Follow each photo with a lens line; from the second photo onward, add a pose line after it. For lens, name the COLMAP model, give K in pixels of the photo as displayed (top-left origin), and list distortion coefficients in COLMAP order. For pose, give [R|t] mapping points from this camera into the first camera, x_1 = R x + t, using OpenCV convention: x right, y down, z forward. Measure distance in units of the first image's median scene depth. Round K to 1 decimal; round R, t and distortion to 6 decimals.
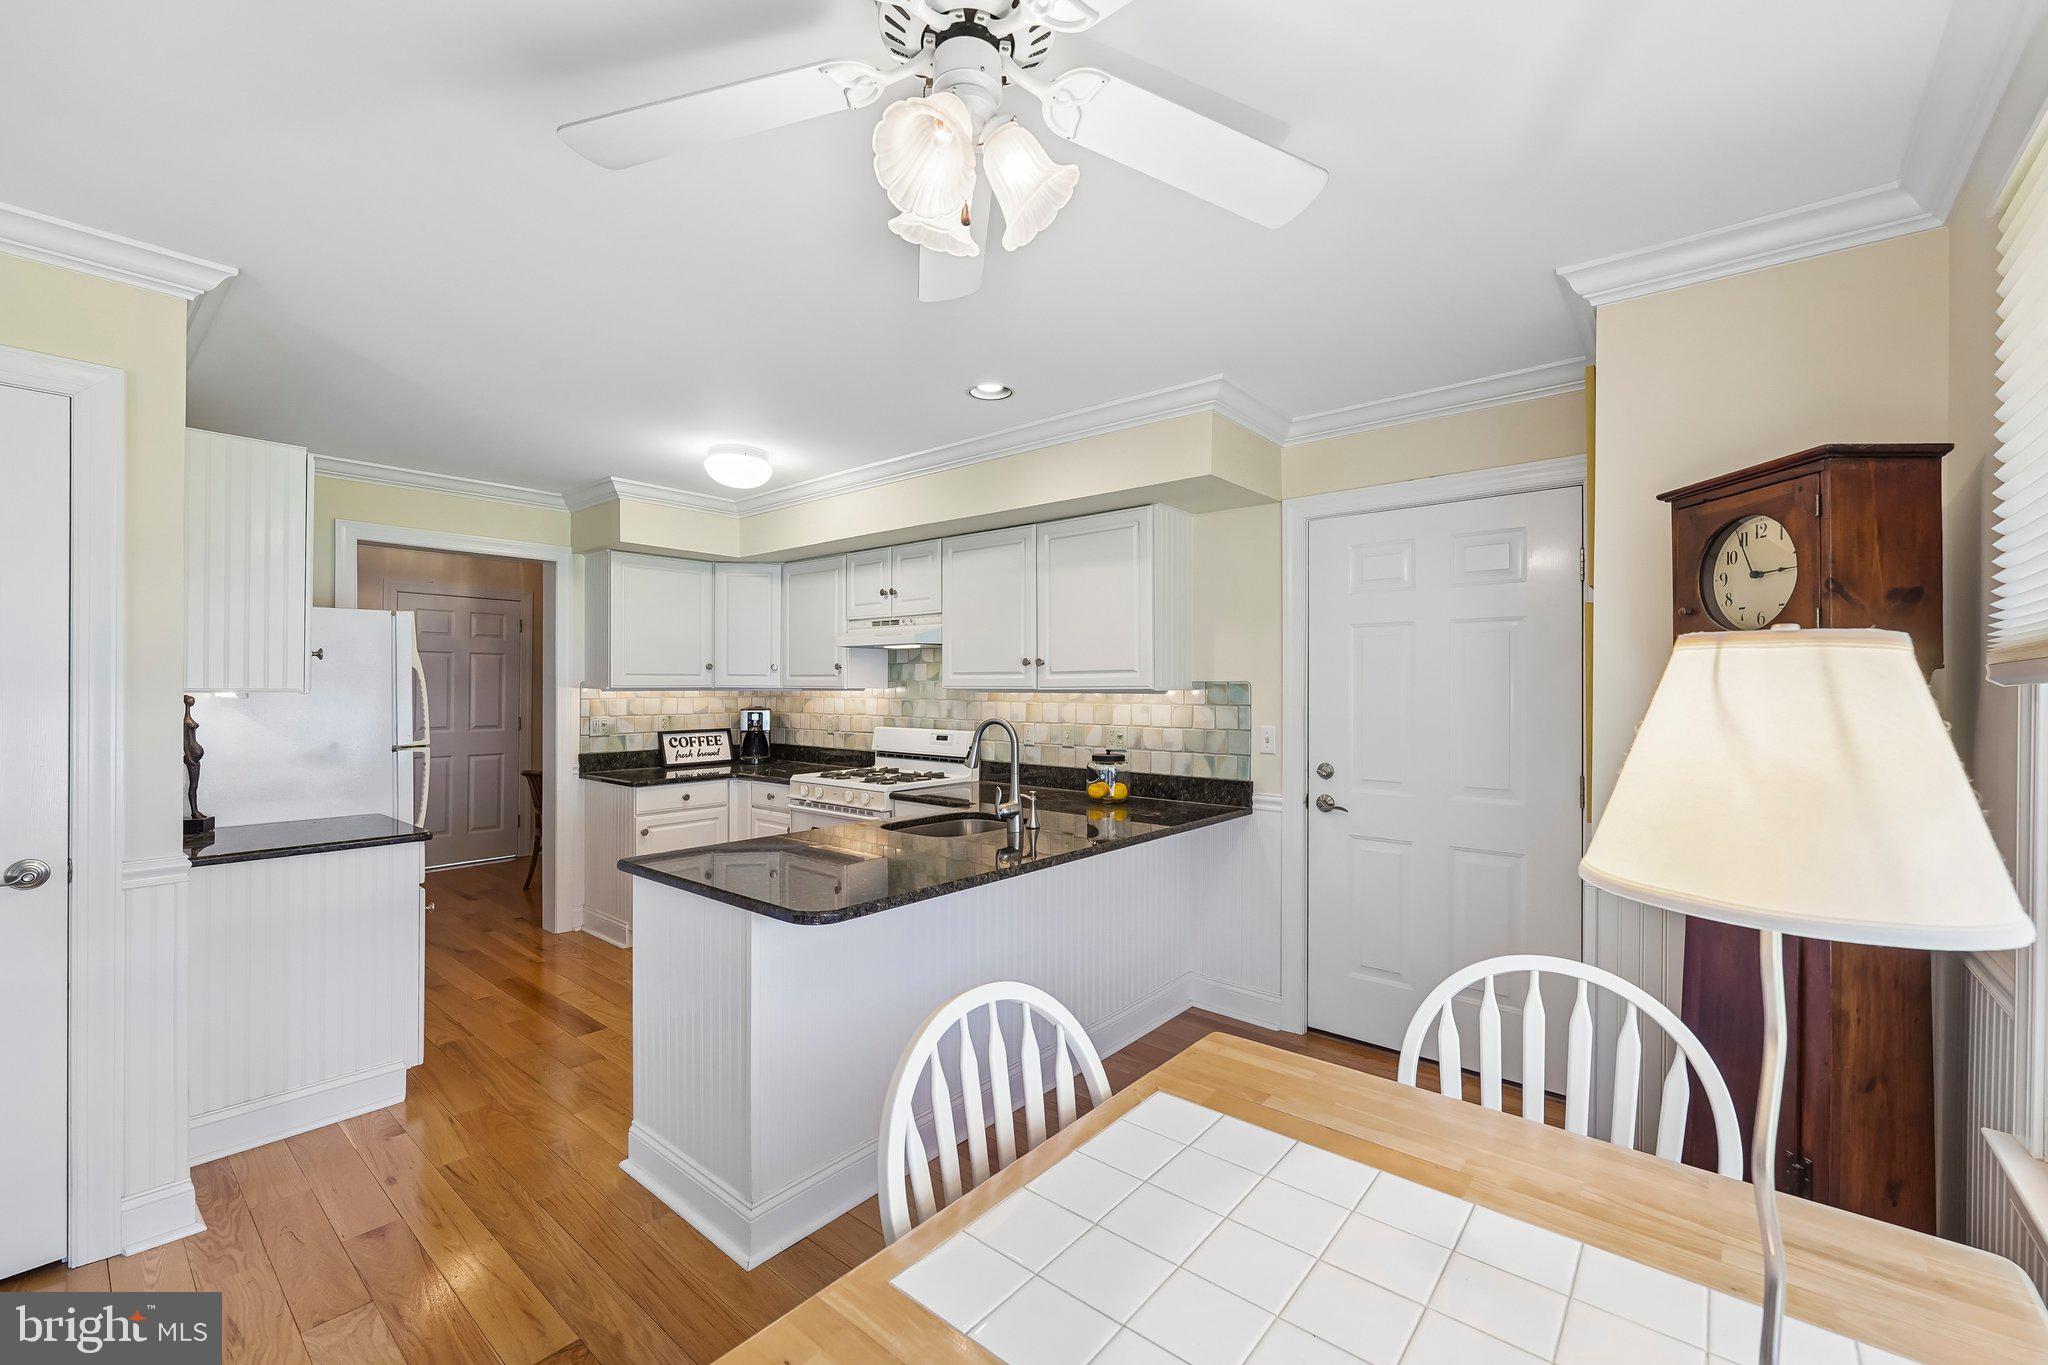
lens RADIAL K [[838.7, 0, 1028.9], [0, 838.7, 687.5], [0, 0, 1]] dist [-0.006478, 0.000851]
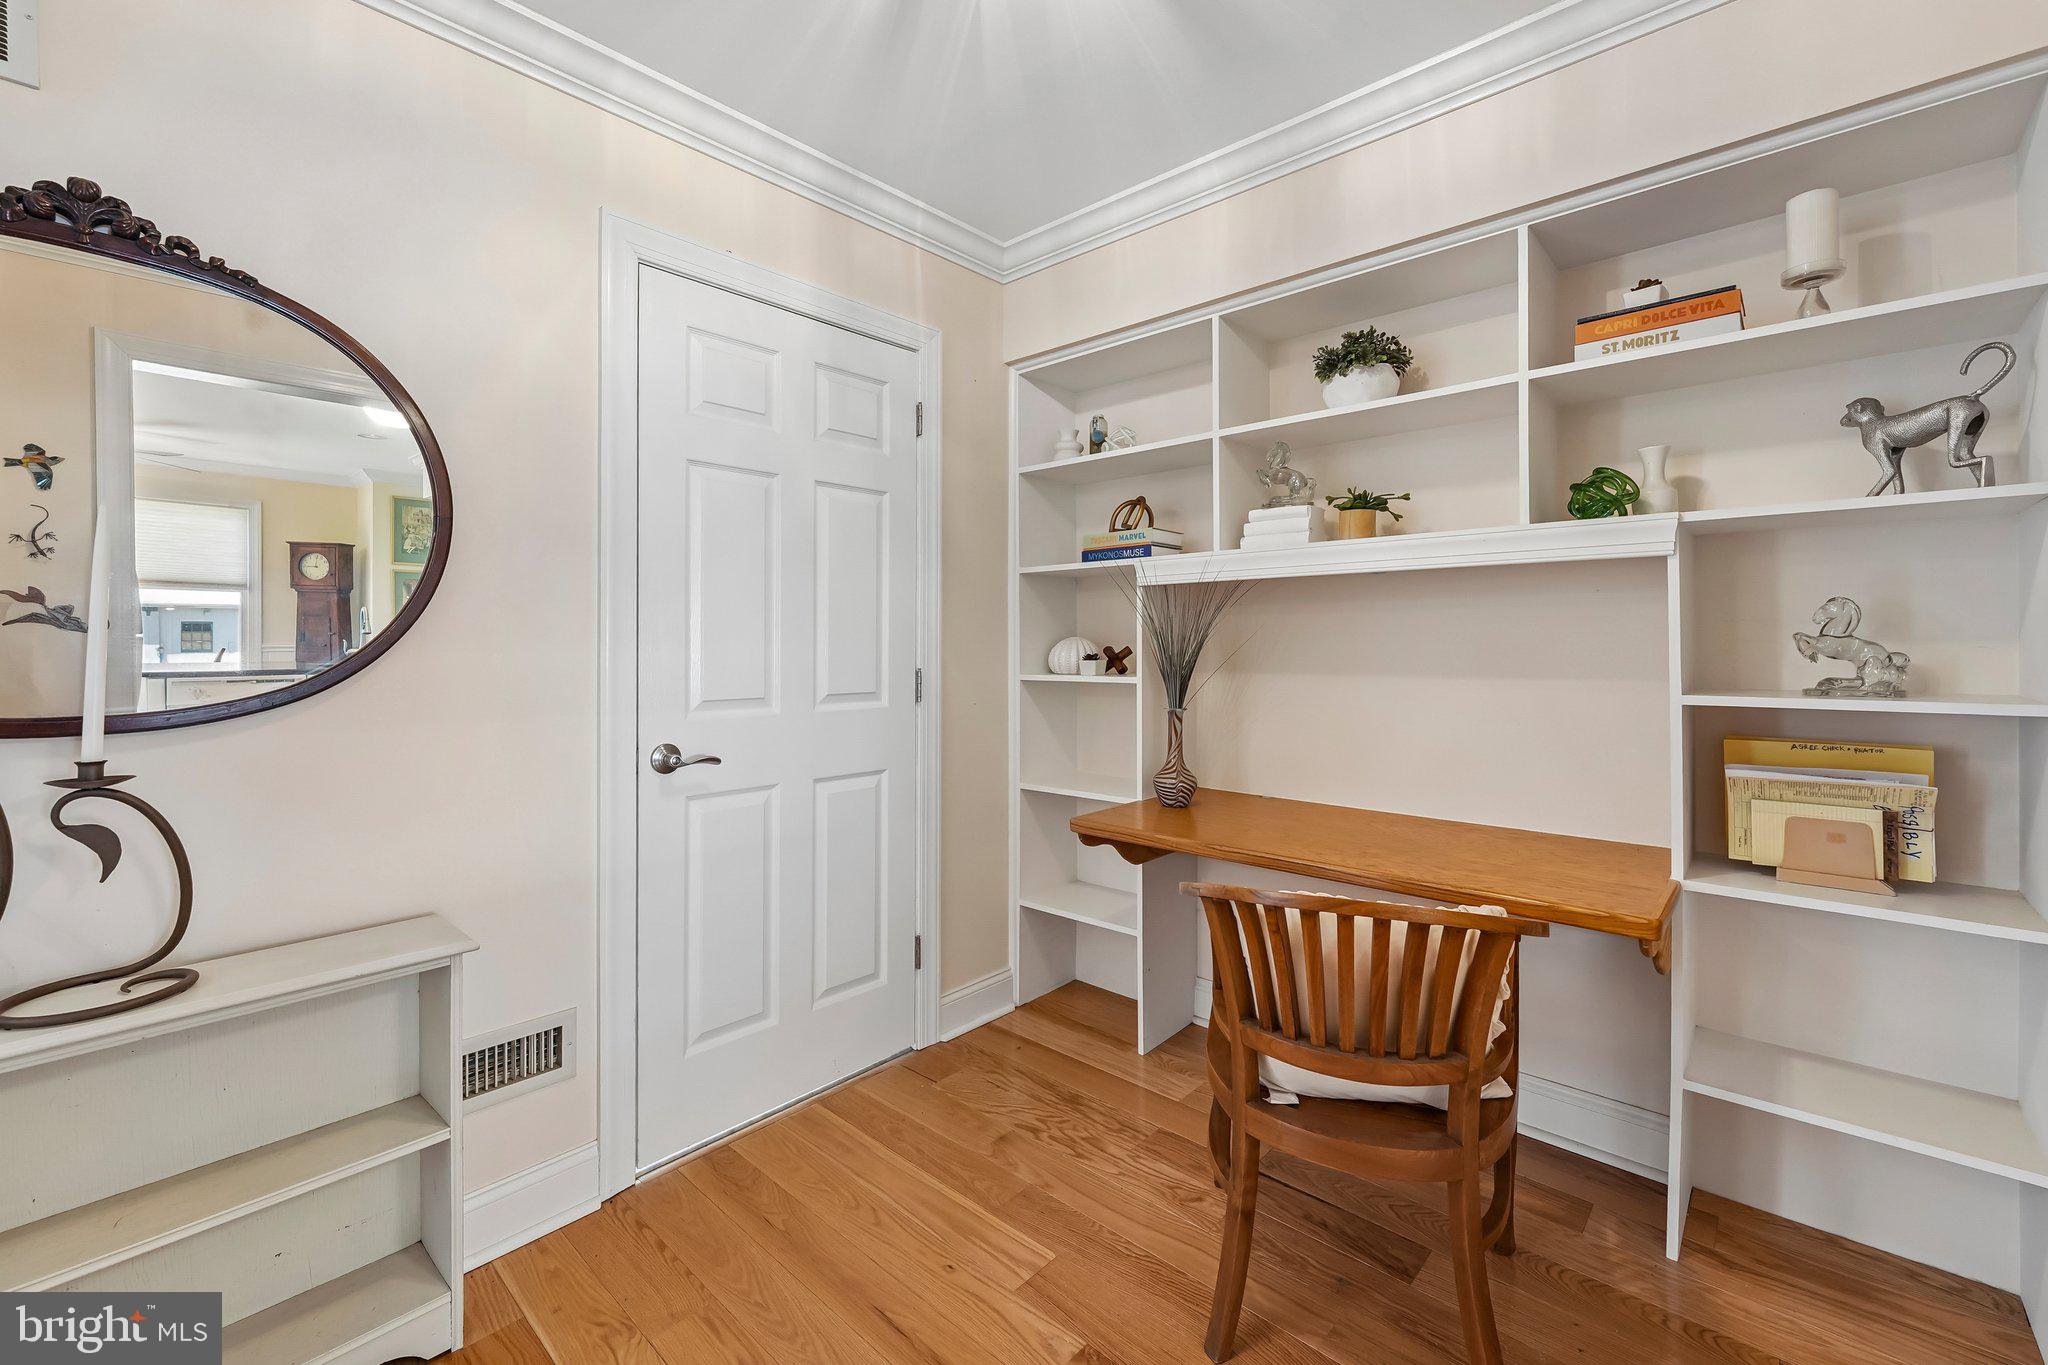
lens RADIAL K [[838.7, 0, 1015.1], [0, 838.7, 638.5], [0, 0, 1]] dist [-0.006478, 0.000851]
pose [[0.998993, -0.011359, -0.043404, -0.864348], [0.011369, 0.999935, -0.000023, 0.036427], [0.043401, -0.000470, 0.999058, 0.996571]]
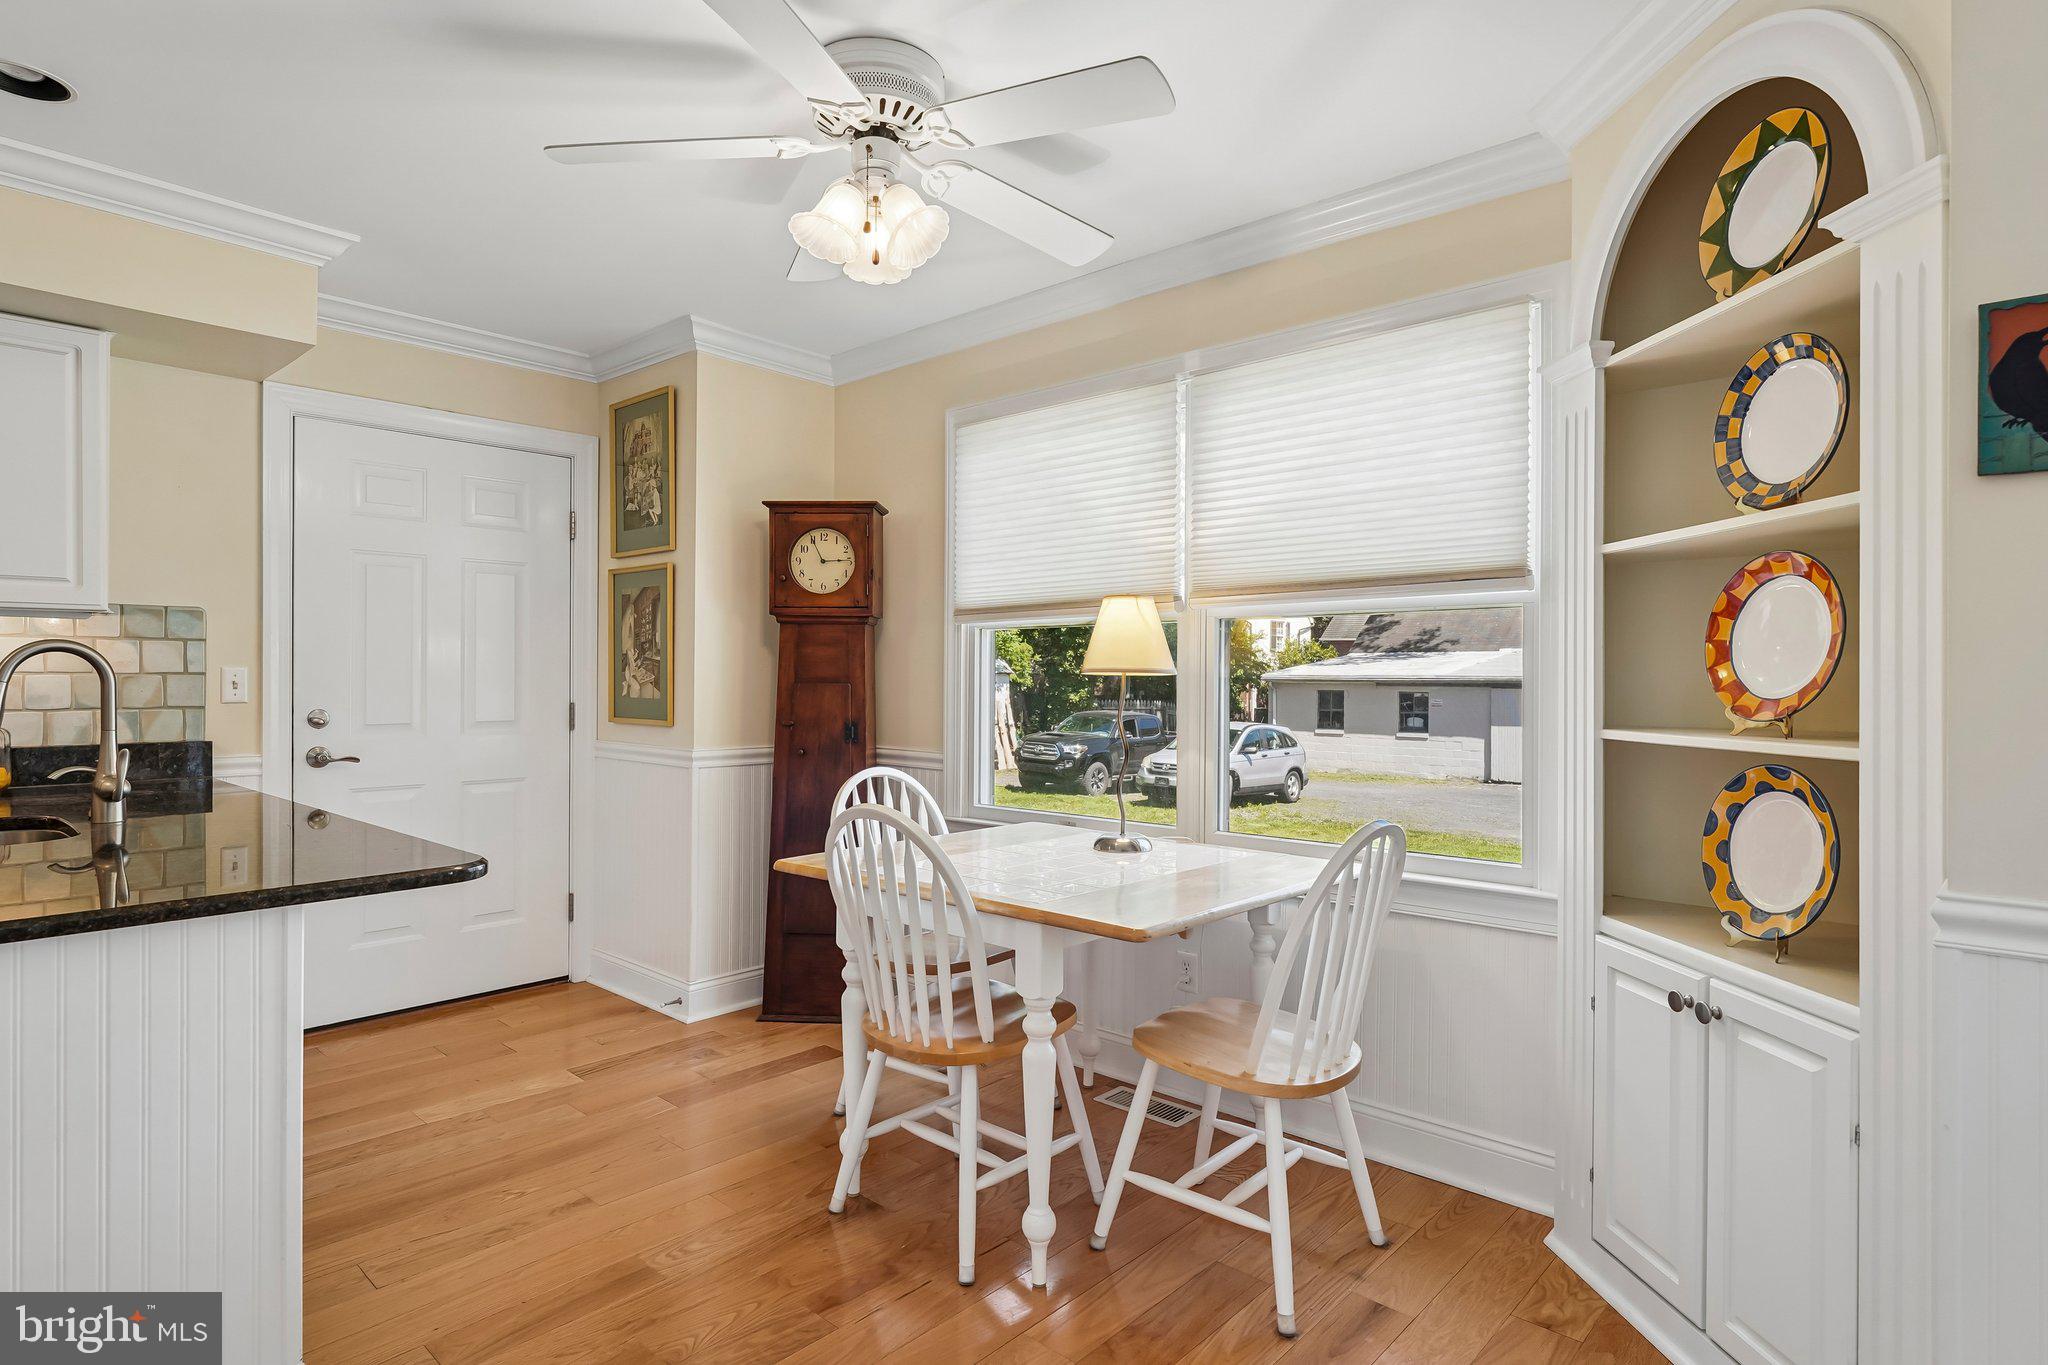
lens RADIAL K [[1113.6, 0, 998.8], [0, 1113.6, 672.3], [0, 0, 1]] dist [0.007838, -0.001254]
pose [[0.057012, 0.001925, 0.998372, -0.559711], [-0.006405, 0.999978, -0.001562, 0.038329], [-0.998353, -0.006305, 0.057023, 0.195801]]
